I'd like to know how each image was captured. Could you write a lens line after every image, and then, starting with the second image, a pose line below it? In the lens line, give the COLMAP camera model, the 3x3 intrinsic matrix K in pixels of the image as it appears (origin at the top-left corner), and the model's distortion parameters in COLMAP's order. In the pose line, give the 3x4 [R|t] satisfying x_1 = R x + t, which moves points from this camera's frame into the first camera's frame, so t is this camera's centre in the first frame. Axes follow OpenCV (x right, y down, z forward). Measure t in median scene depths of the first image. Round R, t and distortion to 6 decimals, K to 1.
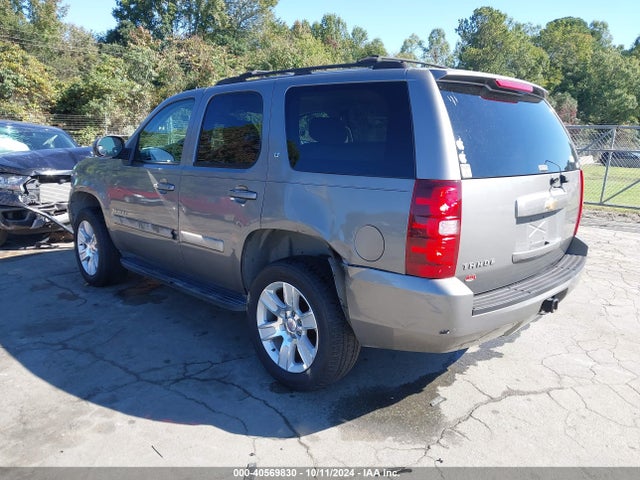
lens RADIAL K [[511.8, 0, 322.2], [0, 511.8, 243.3], [0, 0, 1]] dist [0.008869, -0.000397]
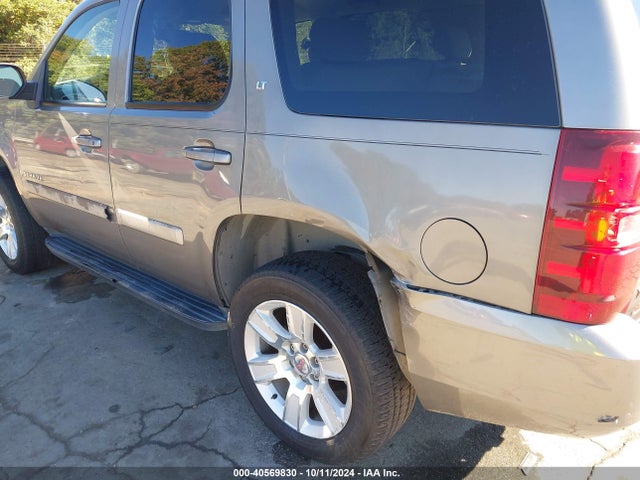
lens RADIAL K [[491.4, 0, 323.1], [0, 491.4, 239.9], [0, 0, 1]] dist [-0.003638, 0.027608]
pose [[0.996618, -0.058915, 0.057292, -0.057279], [0.050003, 0.987997, 0.146155, -0.075769], [-0.065216, -0.142796, 0.987601, 0.404693]]
